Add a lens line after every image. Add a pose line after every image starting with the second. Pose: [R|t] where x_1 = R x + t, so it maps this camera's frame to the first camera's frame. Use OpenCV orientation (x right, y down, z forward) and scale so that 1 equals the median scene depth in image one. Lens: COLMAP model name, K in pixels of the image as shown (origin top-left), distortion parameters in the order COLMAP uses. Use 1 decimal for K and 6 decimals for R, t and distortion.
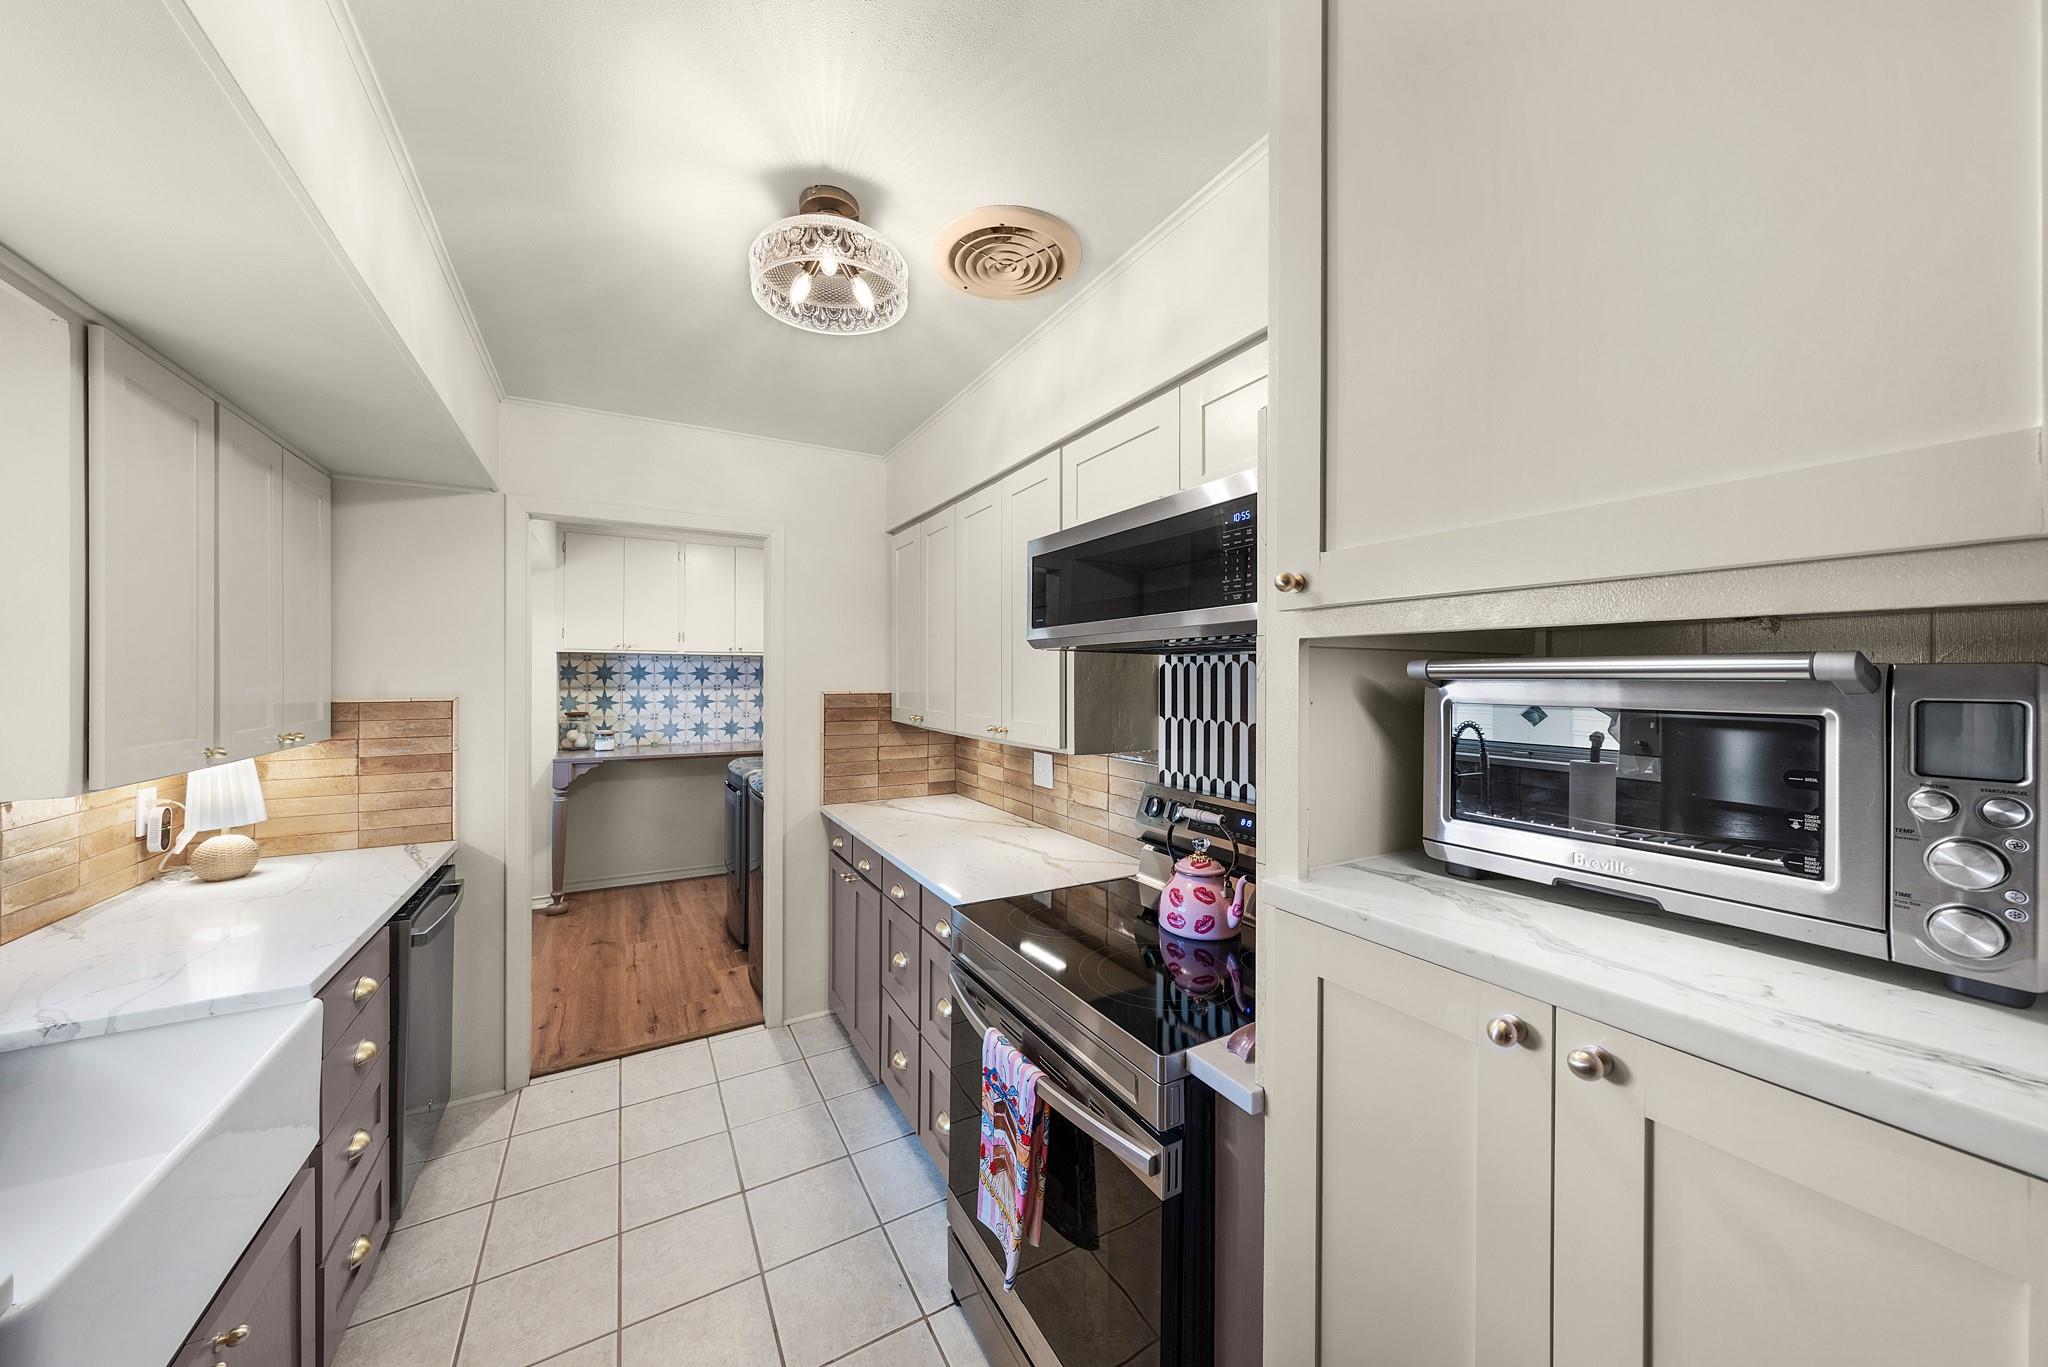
lens RADIAL K [[706.2, 0, 1029.5], [0, 706.2, 677.8], [0, 0, 1]] dist [-0.001963, -0.000077]
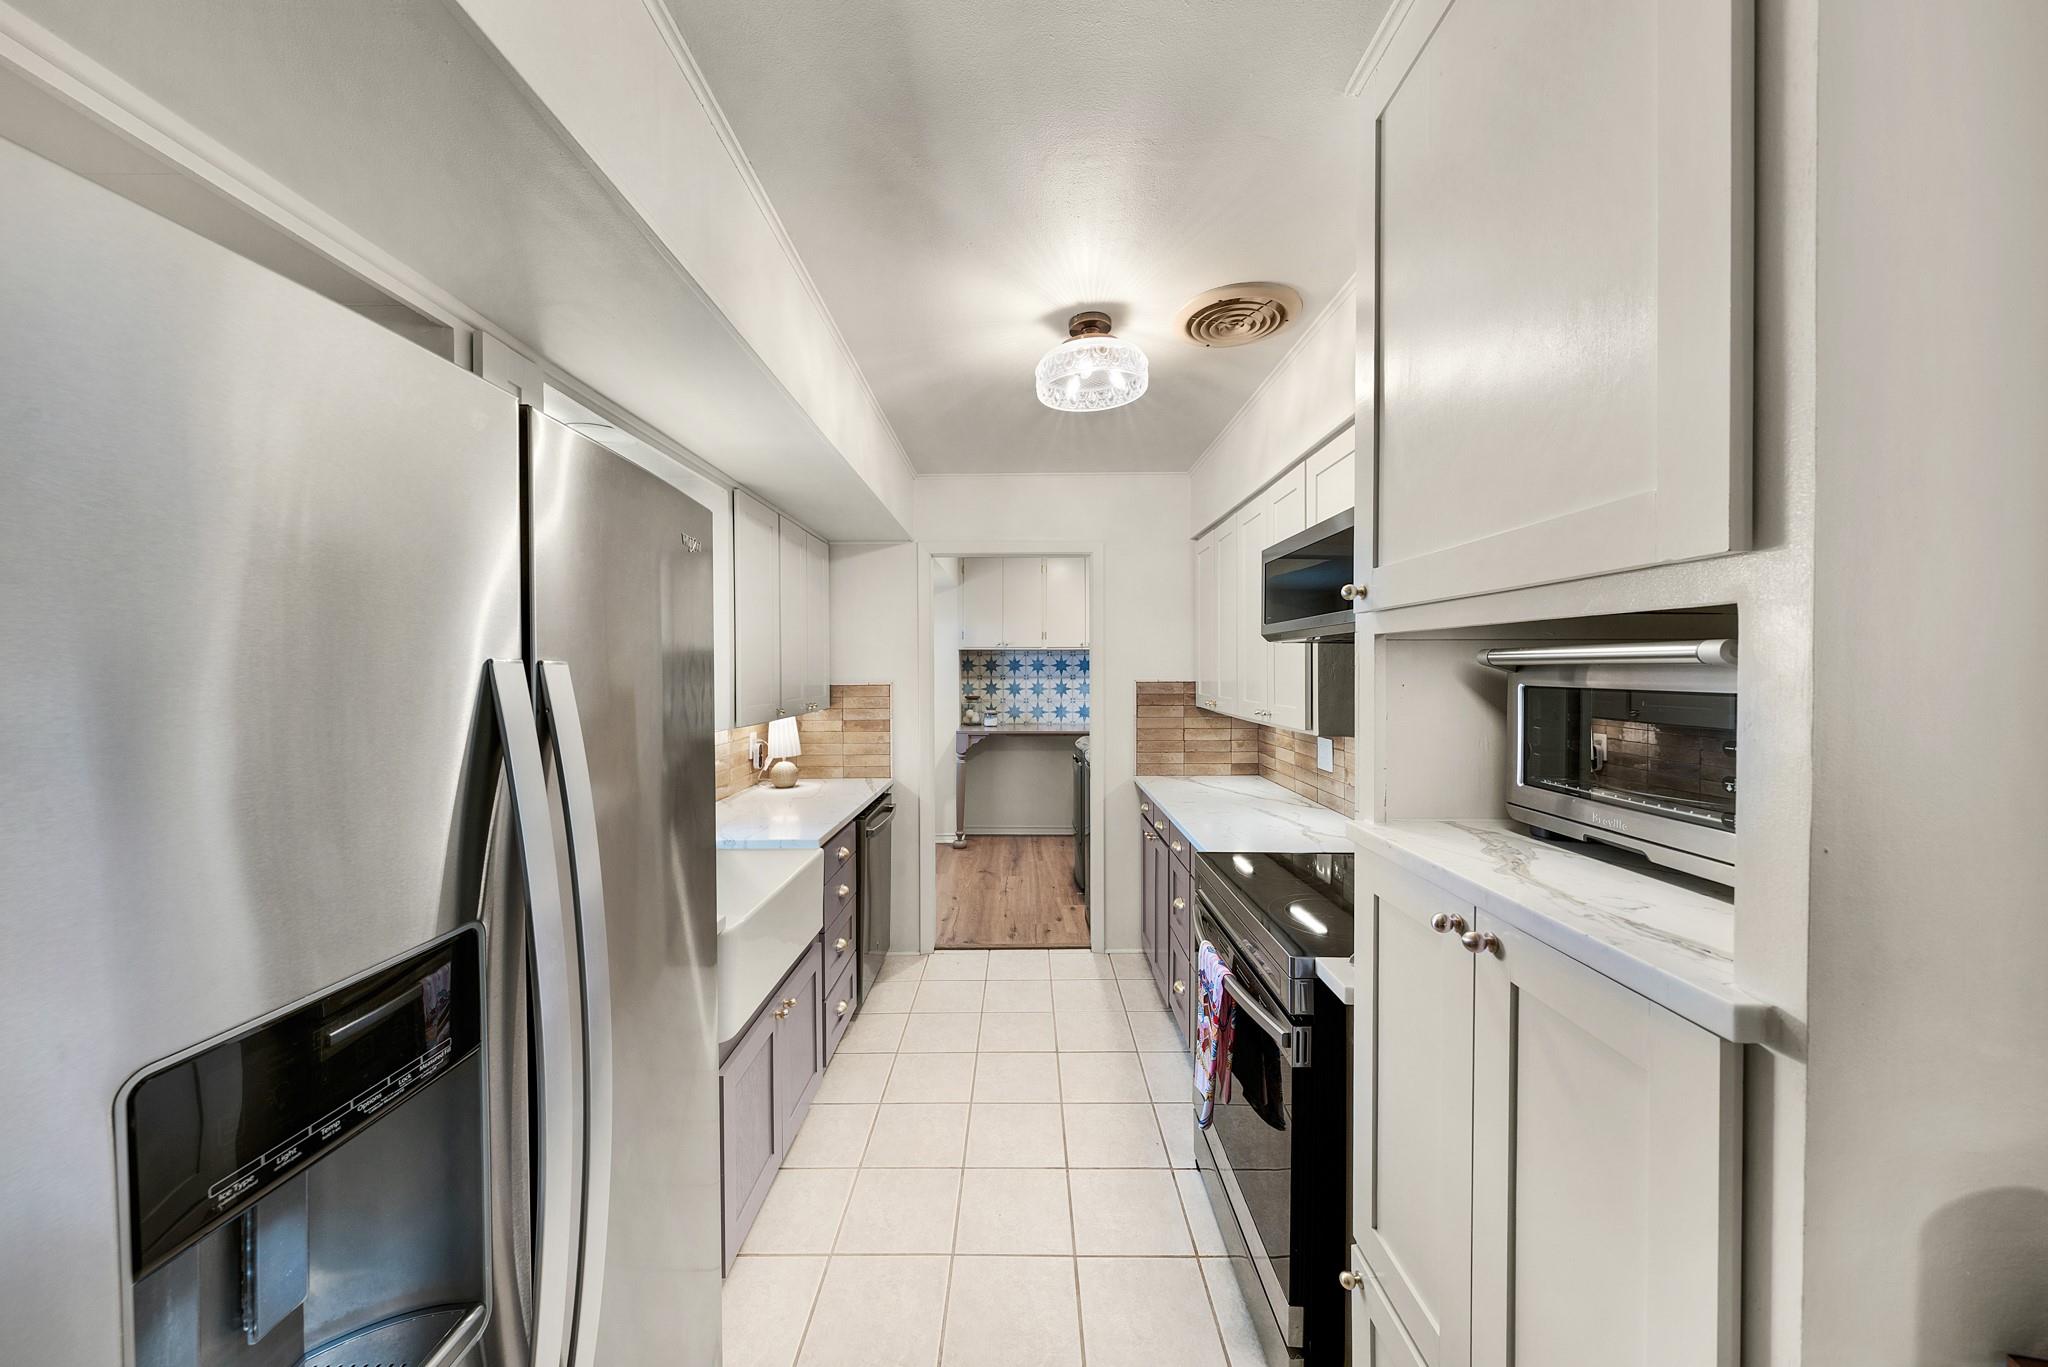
lens RADIAL K [[706.2, 0, 1022.0], [0, 706.2, 677.9], [0, 0, 1]] dist [-0.001963, -0.000077]
pose [[0.866344, 0.002567, -0.499441, 0.213670], [0.003799, 0.999924, 0.011731, 0.002795], [0.499434, -0.012060, 0.866268, -0.194169]]
